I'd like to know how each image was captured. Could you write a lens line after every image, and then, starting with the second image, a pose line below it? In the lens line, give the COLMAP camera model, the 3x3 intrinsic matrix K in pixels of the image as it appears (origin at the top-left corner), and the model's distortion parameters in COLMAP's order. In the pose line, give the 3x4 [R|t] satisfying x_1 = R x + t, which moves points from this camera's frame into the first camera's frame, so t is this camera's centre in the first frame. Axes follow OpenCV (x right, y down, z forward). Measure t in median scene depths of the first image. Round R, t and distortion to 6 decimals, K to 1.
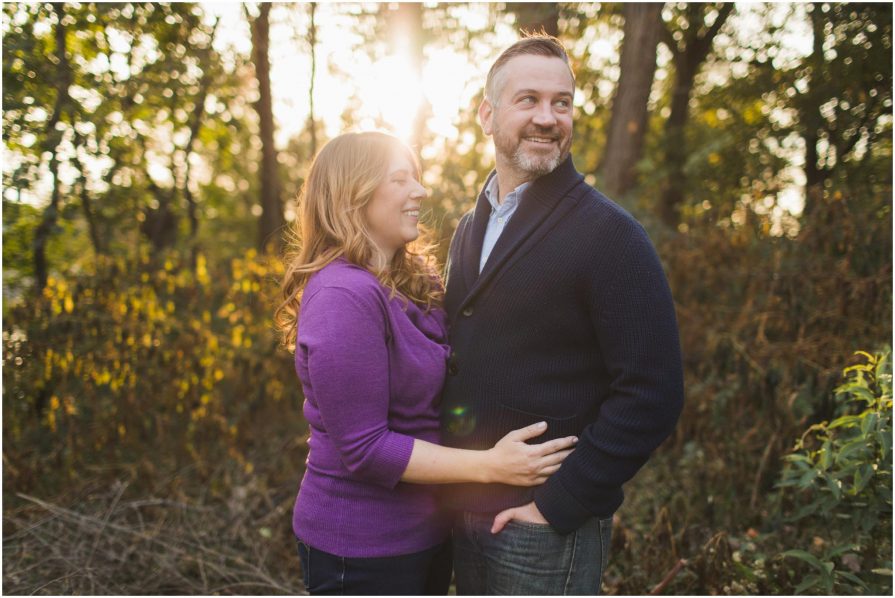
lens RADIAL K [[889.0, 0, 447.5], [0, 889.0, 299.0], [0, 0, 1]] dist [-0.011450, -0.014159]
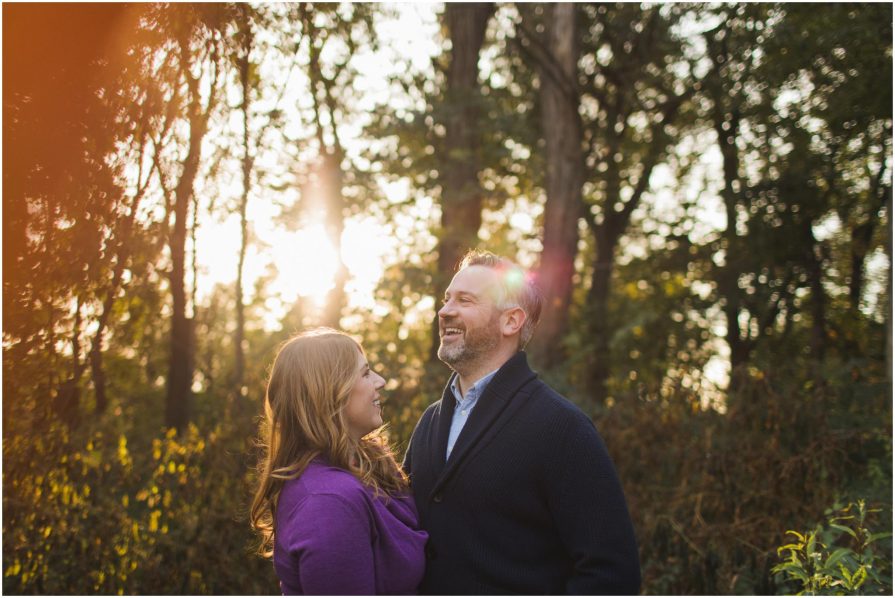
lens RADIAL K [[782.6, 0, 476.7], [0, 782.6, 298.9], [0, 0, 1]] dist [-0.009891, 0.000092]
pose [[0.997424, 0.009862, 0.071052, 0.042717], [0.006905, 0.972704, -0.231946, 0.006084], [-0.071400, 0.231839, 0.970130, 0.115325]]
